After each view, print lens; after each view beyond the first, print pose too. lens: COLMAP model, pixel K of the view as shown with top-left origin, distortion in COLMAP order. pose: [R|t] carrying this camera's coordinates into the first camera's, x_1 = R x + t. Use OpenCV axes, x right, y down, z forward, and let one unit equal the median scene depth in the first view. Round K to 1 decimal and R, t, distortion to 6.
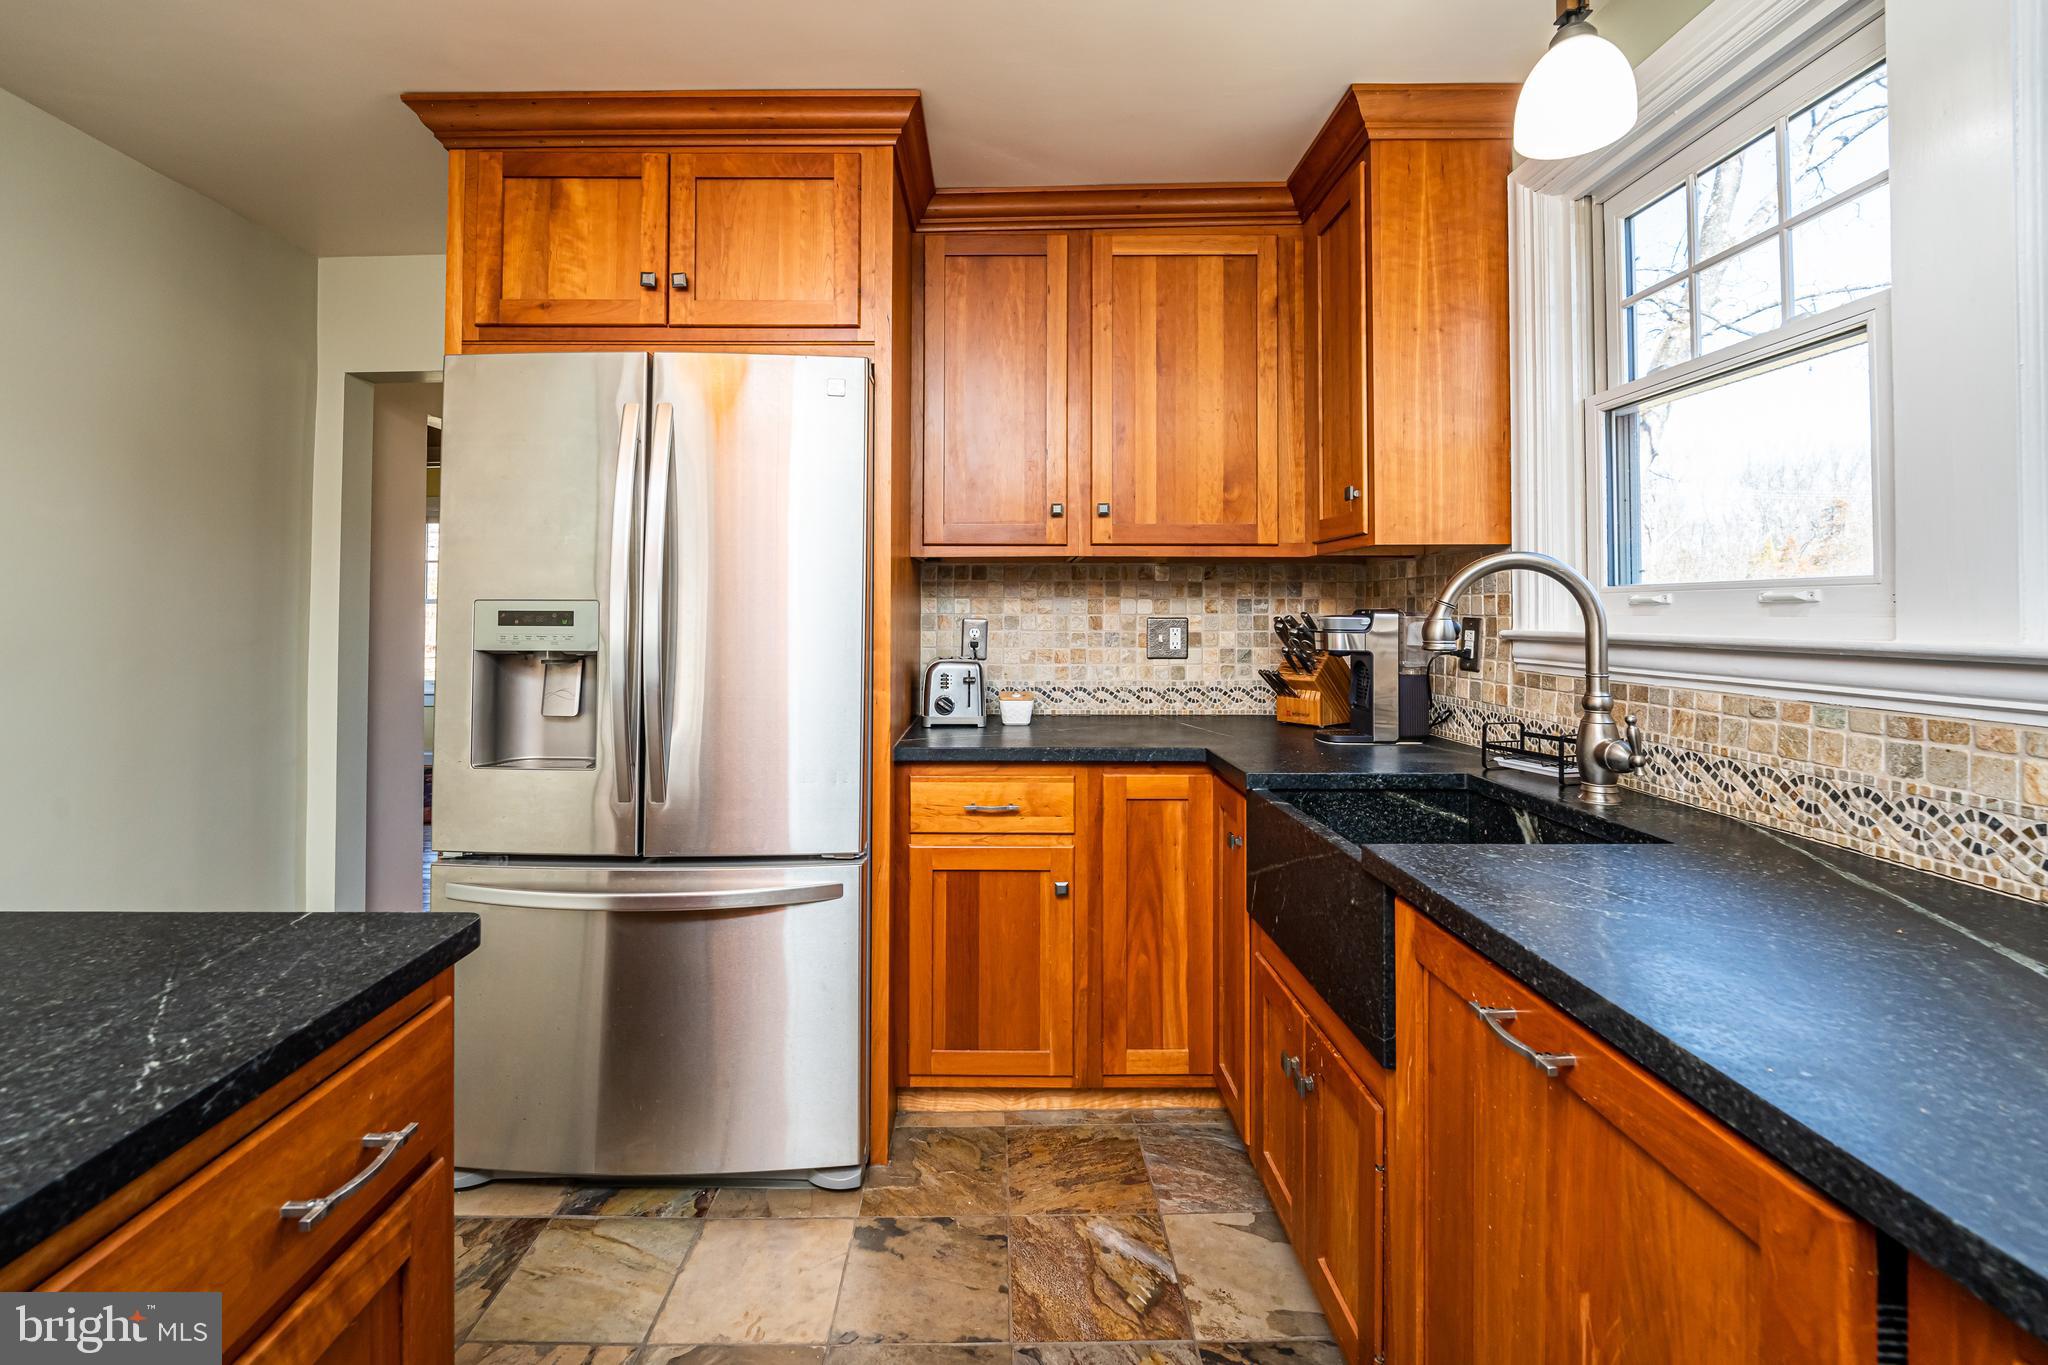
lens RADIAL K [[853.3, 0, 1017.0], [0, 853.3, 600.2], [0, 0, 1]] dist [-0.001603, -0.000158]
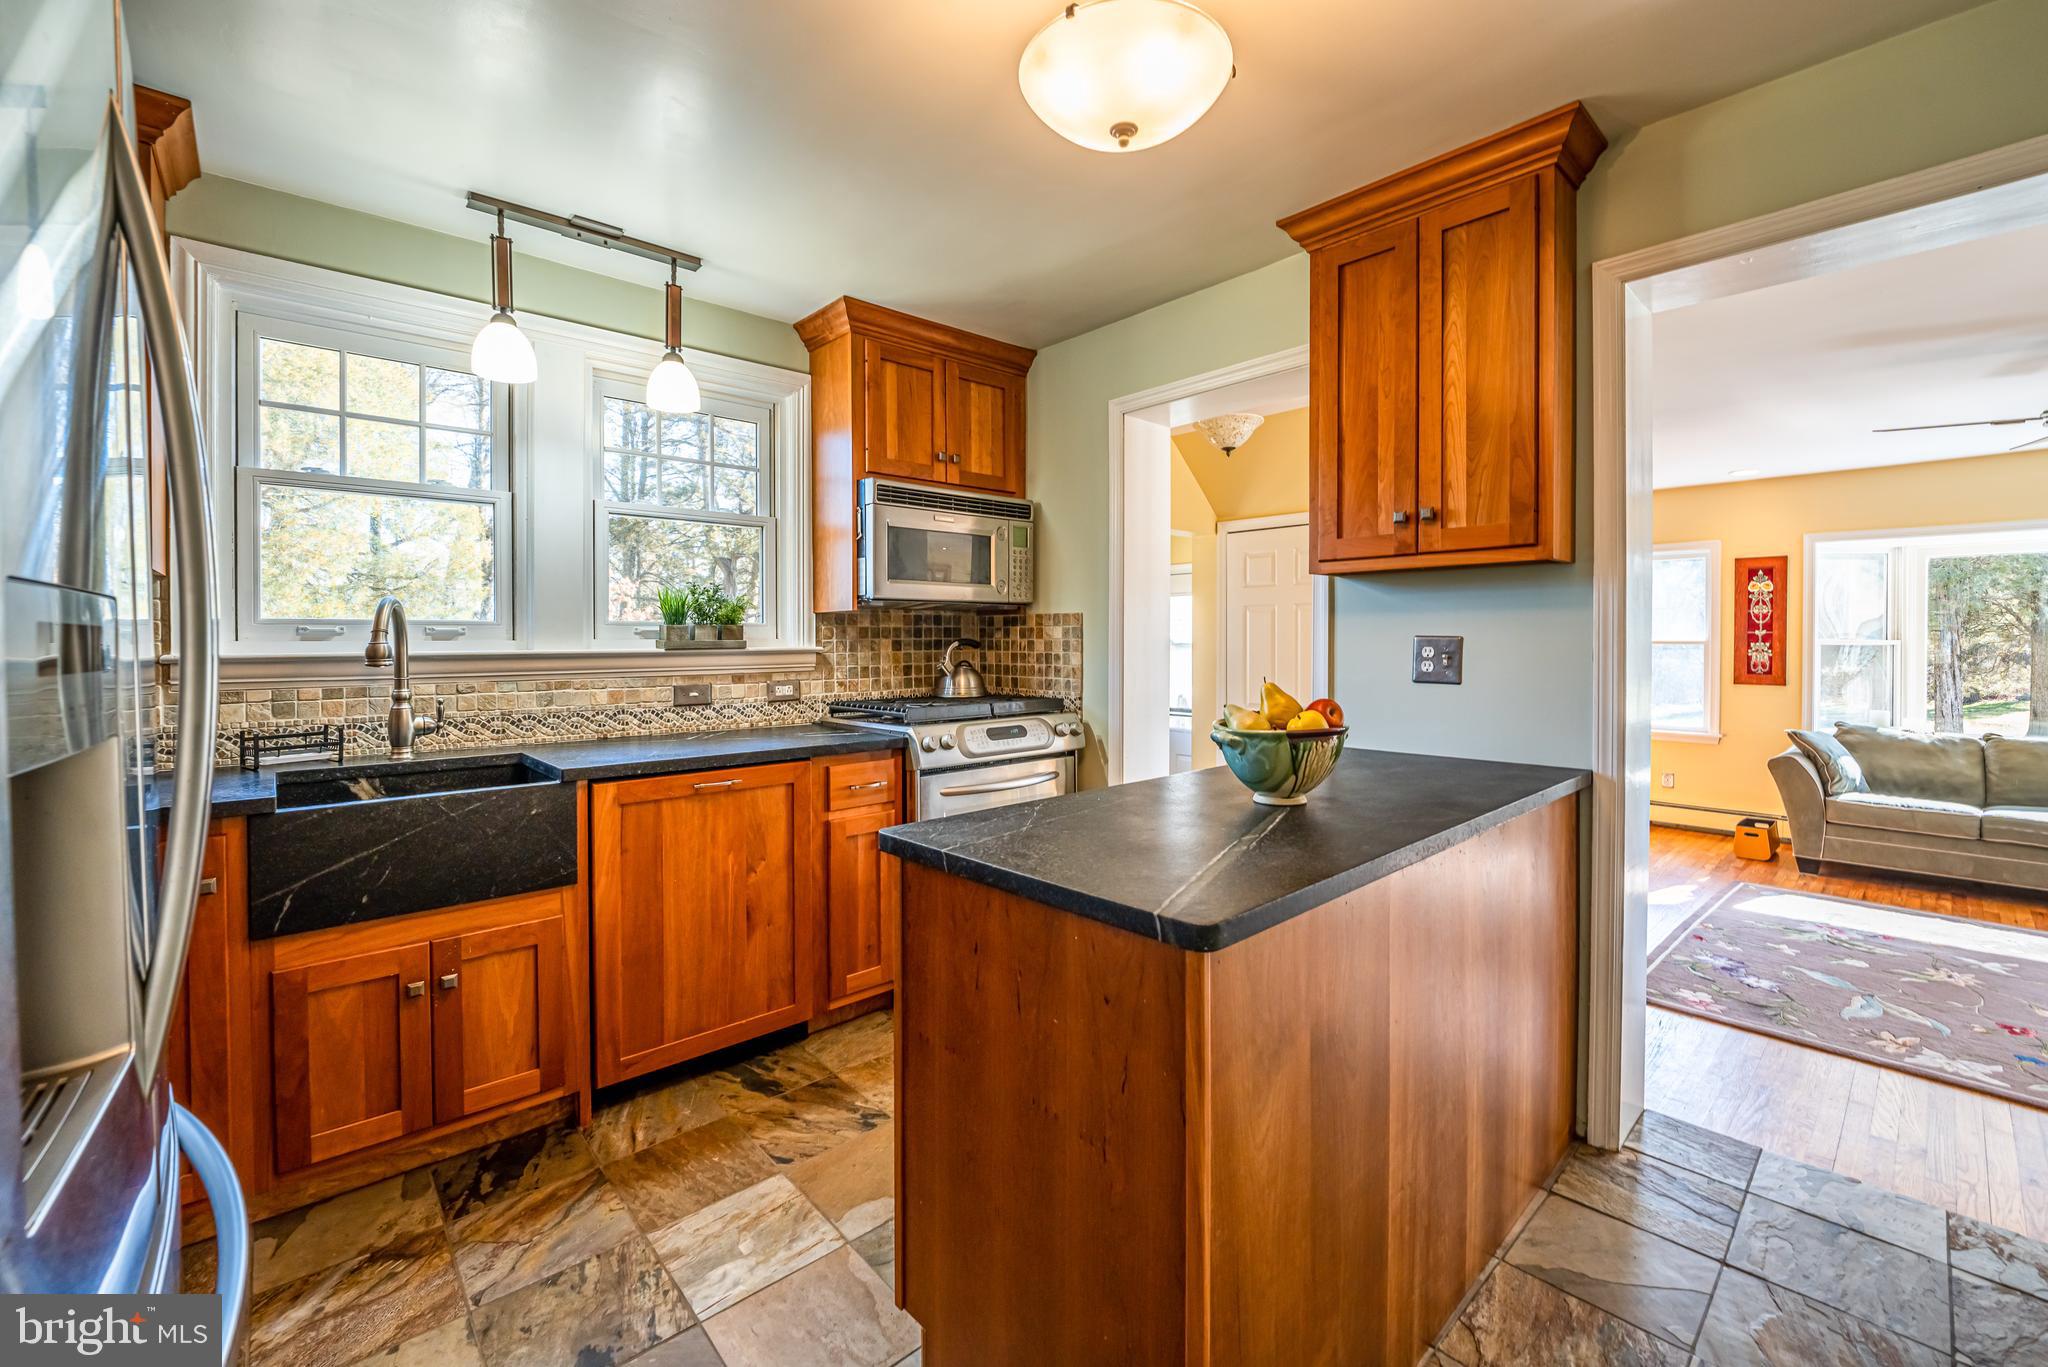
lens RADIAL K [[869.4, 0, 1054.9], [0, 869.4, 648.6], [0, 0, 1]] dist [-0.001784, -0.000224]
pose [[-0.677870, -0.007046, 0.735148, -1.243693], [-0.009322, 0.999956, 0.000989, 0.018892], [-0.735122, -0.006182, -0.677906, 1.138291]]
